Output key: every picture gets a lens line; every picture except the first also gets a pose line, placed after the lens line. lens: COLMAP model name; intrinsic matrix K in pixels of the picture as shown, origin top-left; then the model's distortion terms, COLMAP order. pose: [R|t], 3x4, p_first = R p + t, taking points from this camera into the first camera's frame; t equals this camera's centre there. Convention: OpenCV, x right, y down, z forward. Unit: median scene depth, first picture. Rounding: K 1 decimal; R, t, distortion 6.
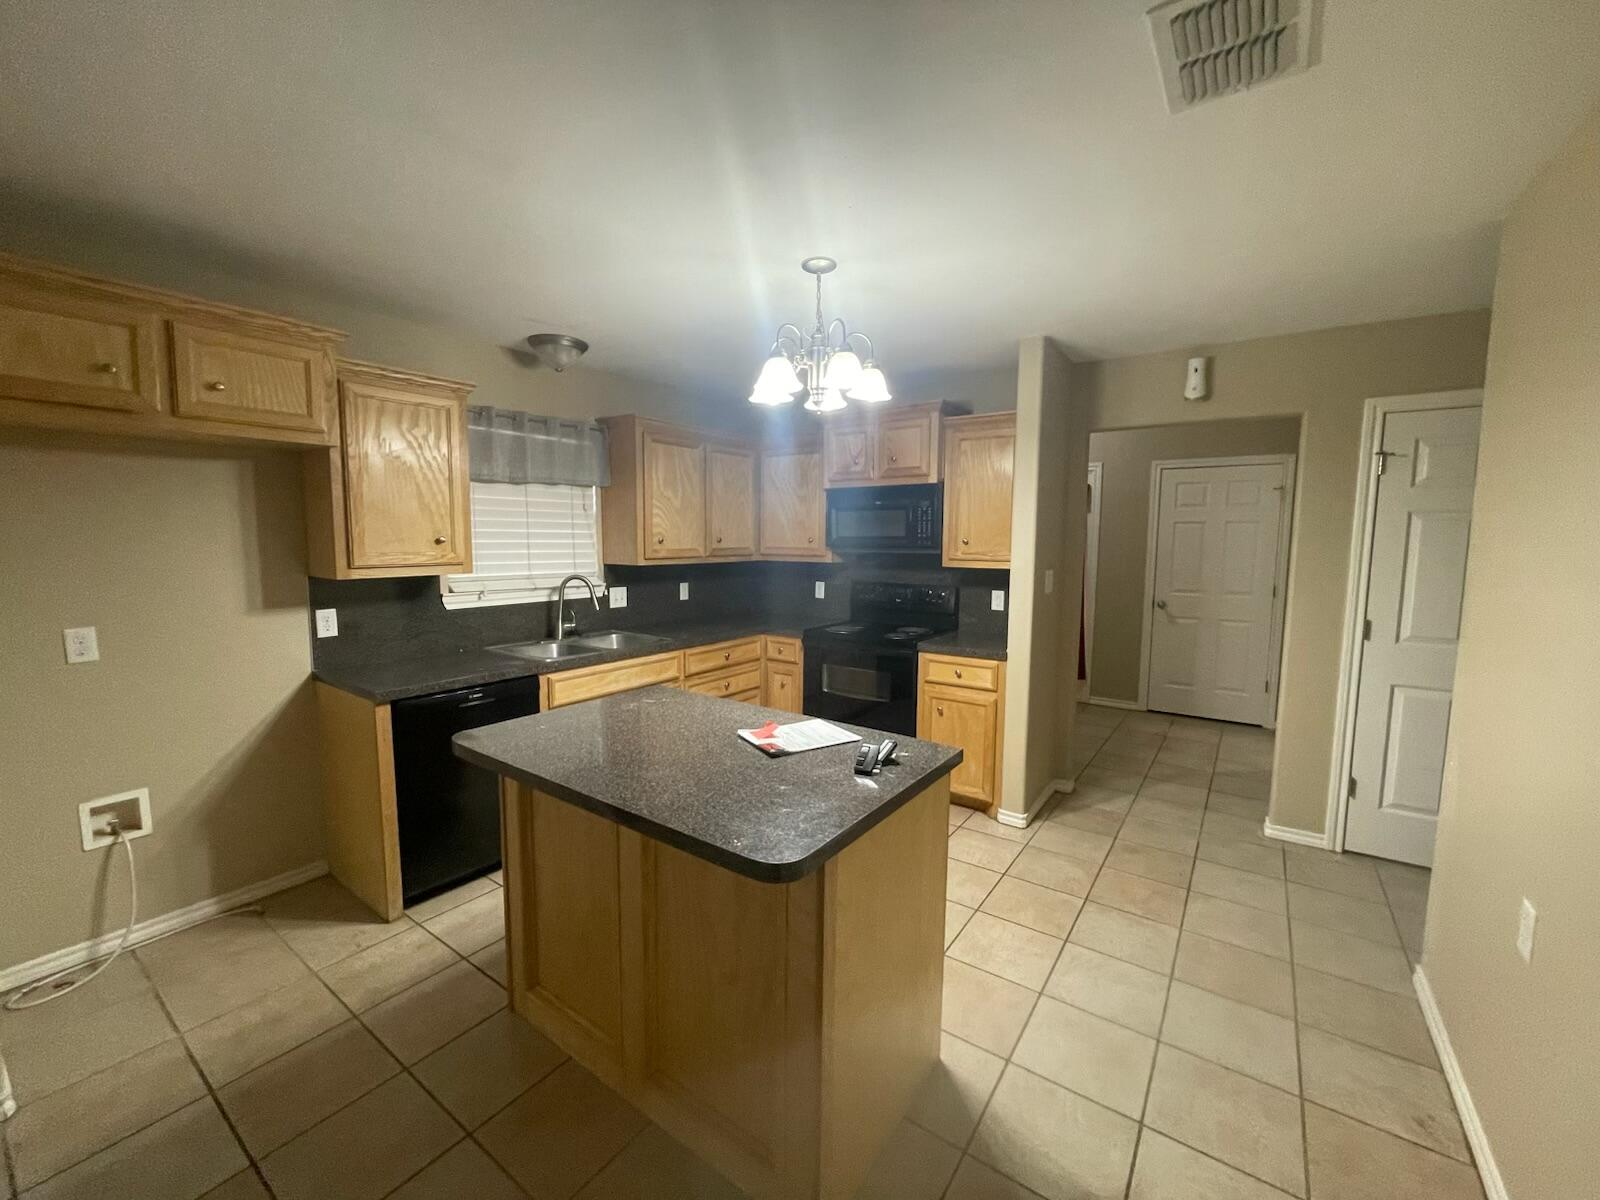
lens RADIAL K [[644.7, 0, 798.8], [0, 644.7, 600.0], [0, 0, 1]] dist [-0.002140, 0.000026]
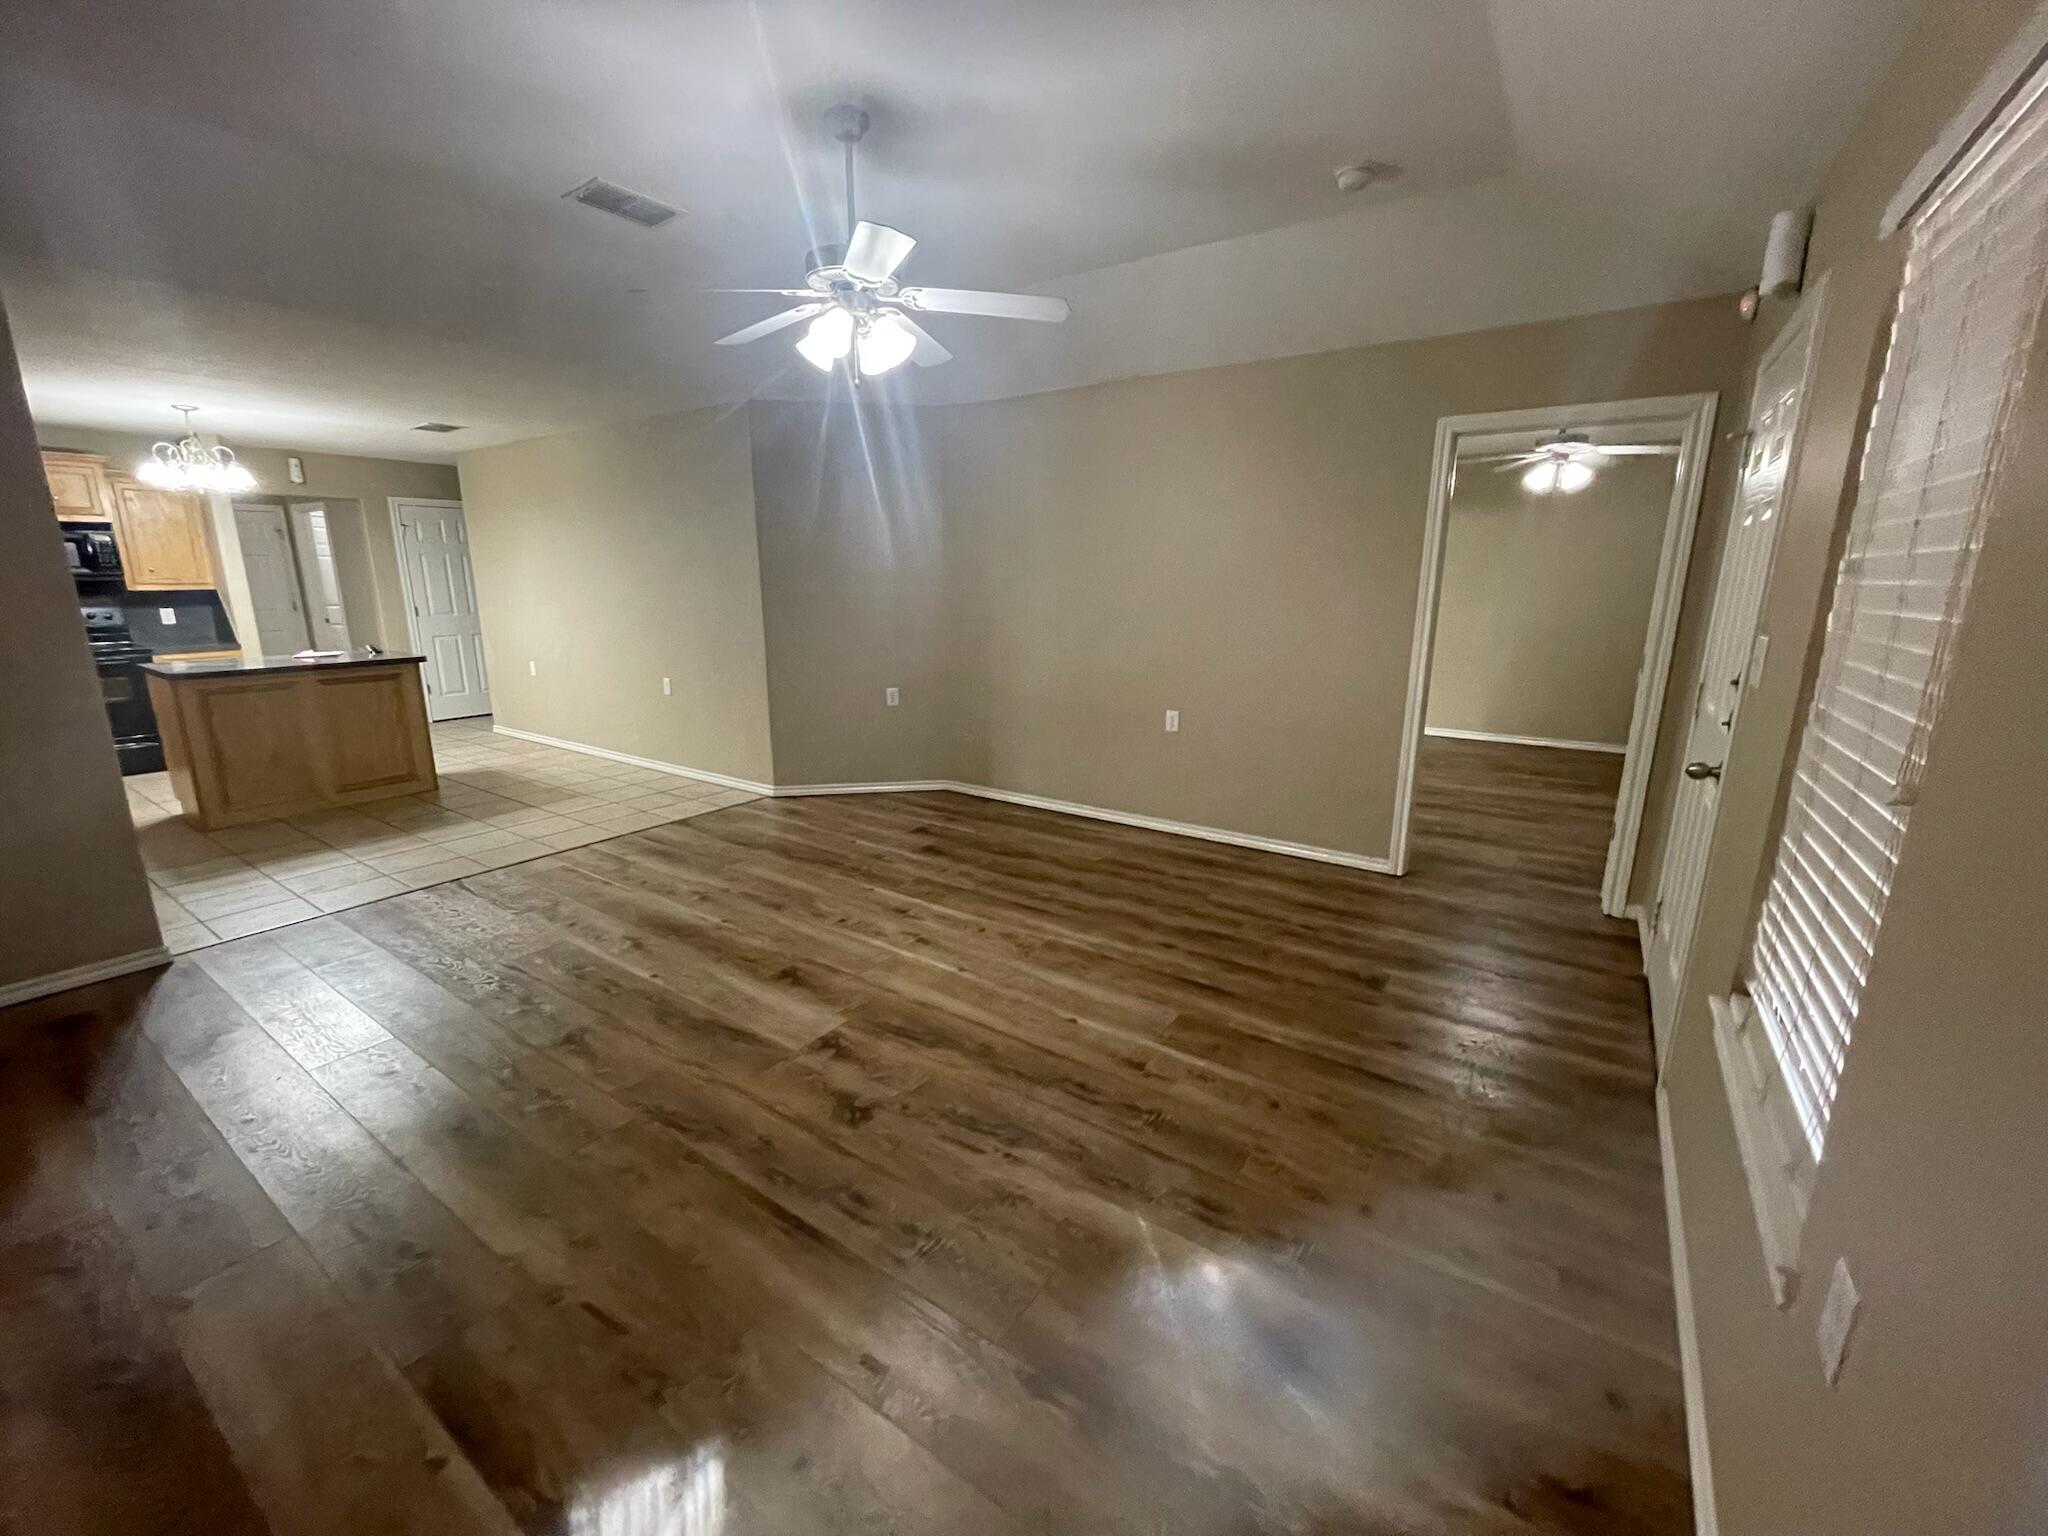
lens RADIAL K [[825.2, 0, 1028.0], [0, 825.2, 765.6], [0, 0, 1]] dist [-0.002140, 0.000026]
pose [[-0.016077, -0.232538, 0.972454, -2.687316], [0.088819, 0.968403, 0.233038, 0.112017], [-0.995918, 0.090119, 0.005085, -1.357975]]
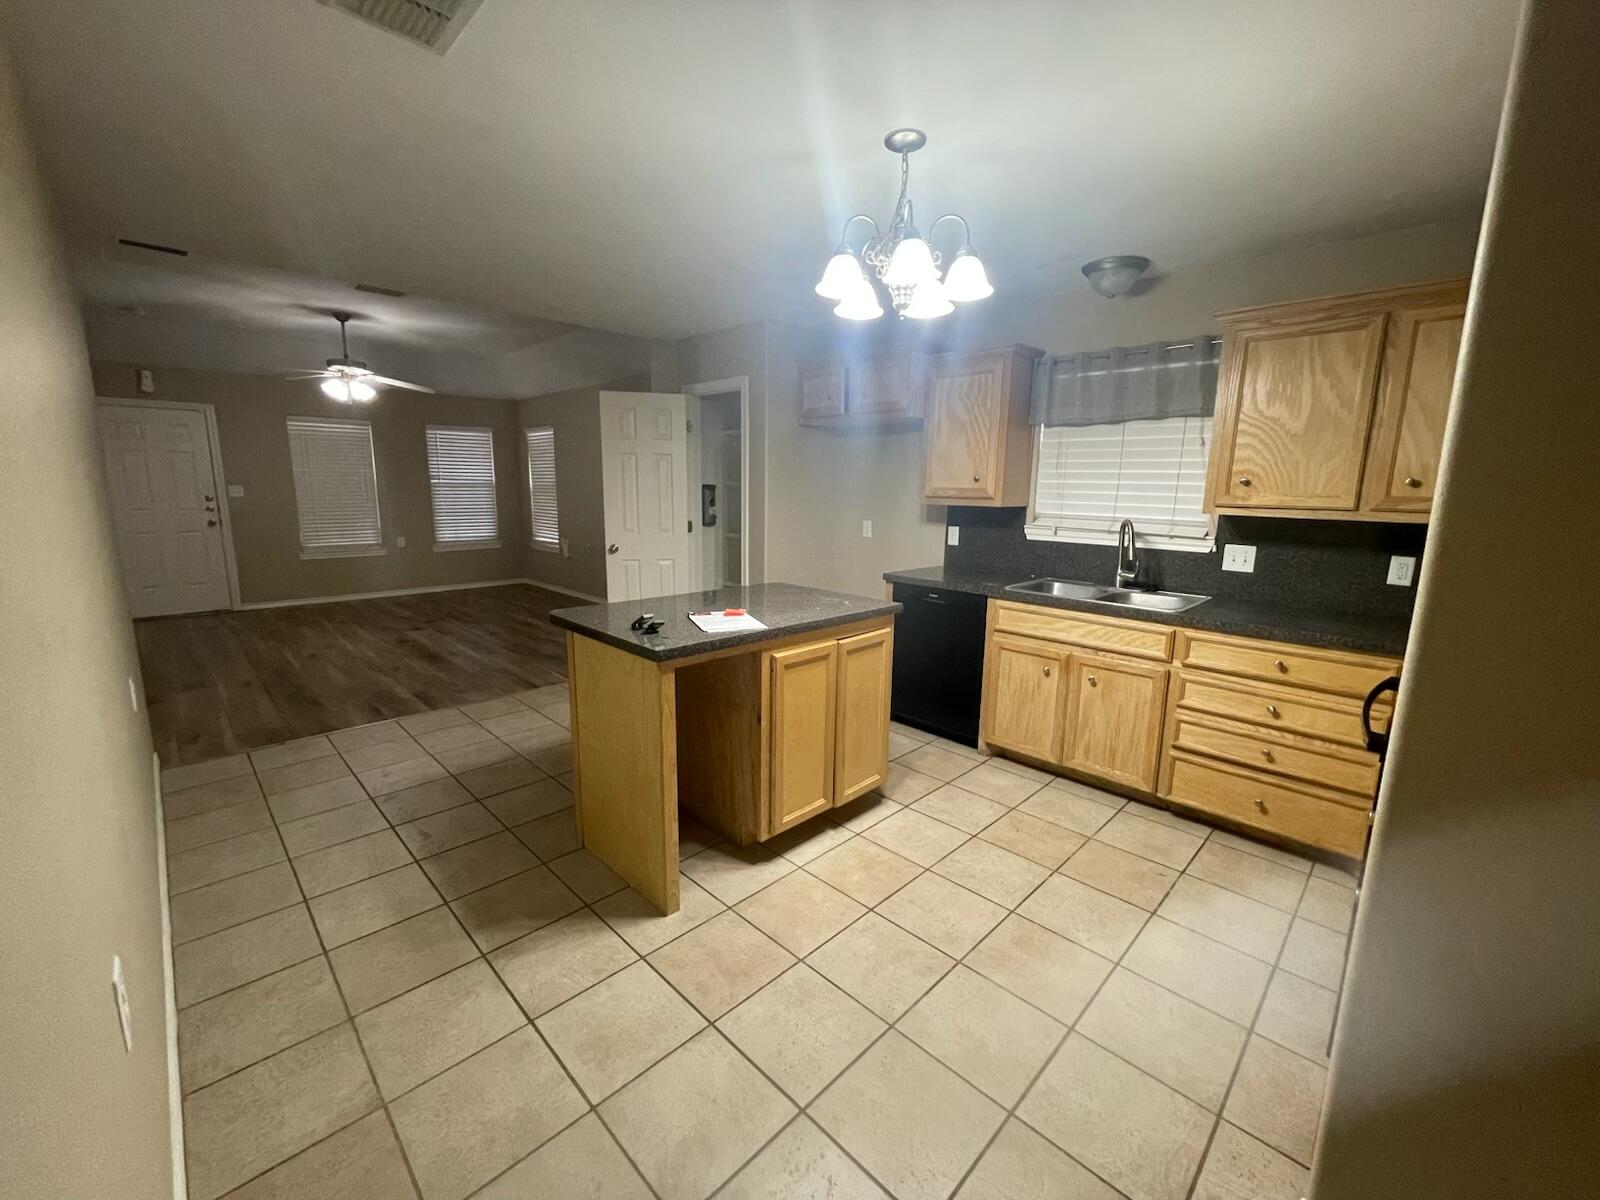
lens RADIAL K [[644.7, 0, 796.6], [0, 644.7, 599.4], [0, 0, 1]] dist [-0.002140, 0.000026]
pose [[-0.161849, 0.166527, -0.972663, 0.633174], [-0.113328, 0.976001, 0.185956, -0.044689], [0.980286, 0.140327, -0.139093, 0.683013]]
